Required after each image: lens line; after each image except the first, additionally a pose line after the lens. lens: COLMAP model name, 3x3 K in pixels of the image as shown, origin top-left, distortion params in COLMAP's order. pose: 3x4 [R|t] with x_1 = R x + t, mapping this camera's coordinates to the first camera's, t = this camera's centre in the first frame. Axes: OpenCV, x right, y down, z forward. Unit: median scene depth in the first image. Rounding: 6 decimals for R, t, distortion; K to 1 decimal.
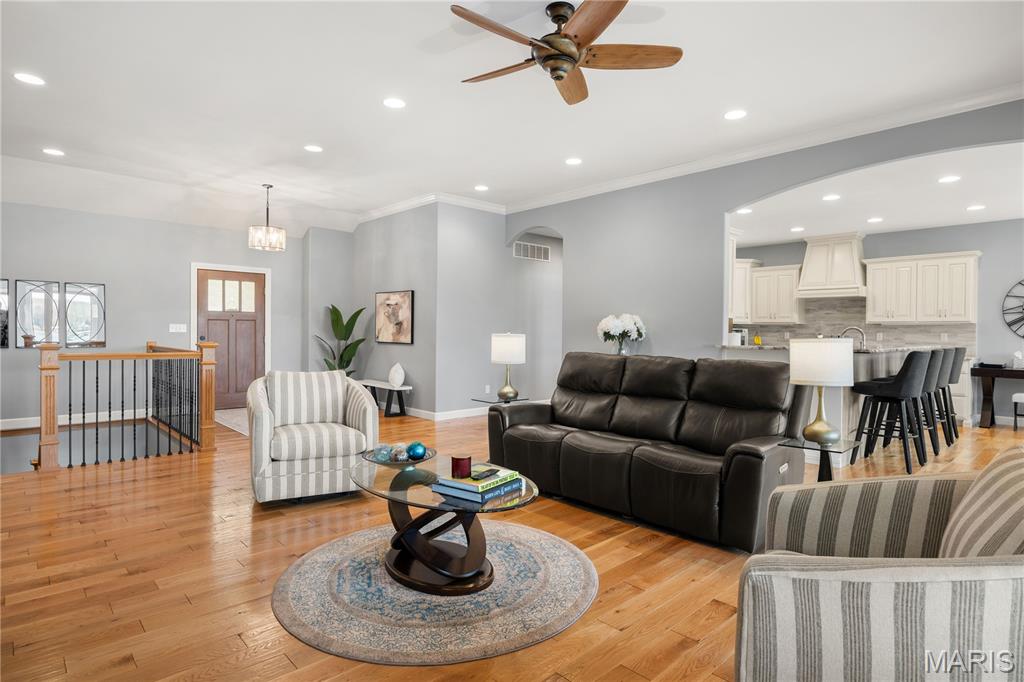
lens RADIAL K [[548.1, 0, 506.6], [0, 548.1, 338.1], [0, 0, 1]] dist [-0.012955, -0.001022]
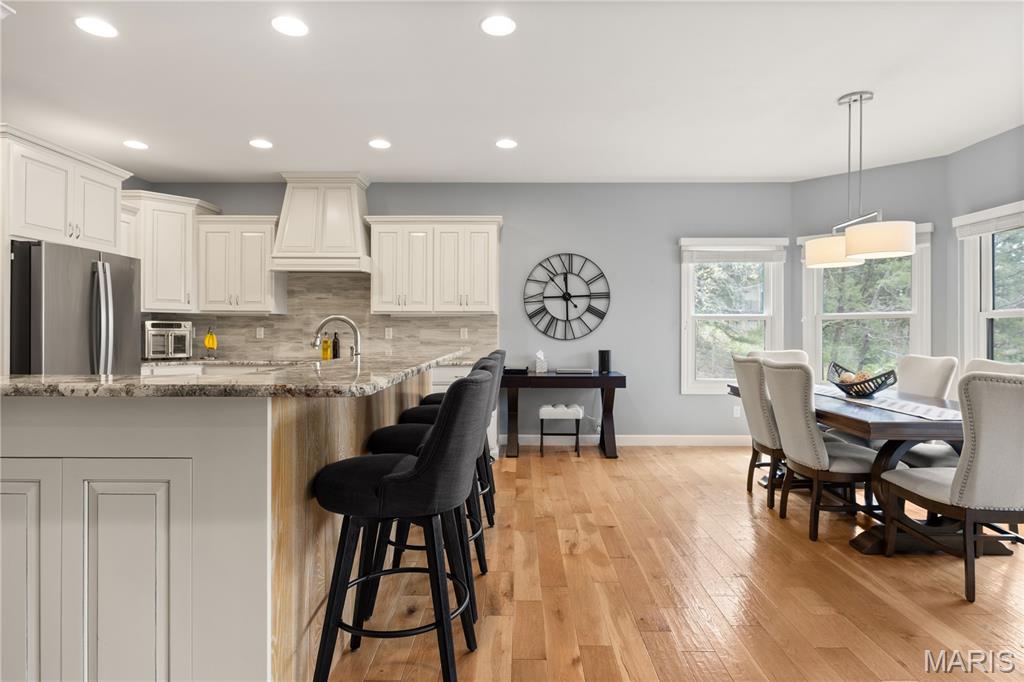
lens RADIAL K [[548.1, 0, 510.1], [0, 548.1, 335.8], [0, 0, 1]] dist [-0.012955, -0.001022]
pose [[0.689435, -0.011306, 0.724260, 0.298373], [0.011968, 0.999919, 0.004217, -0.000729], [-0.724249, 0.005760, 0.689515, 0.425323]]
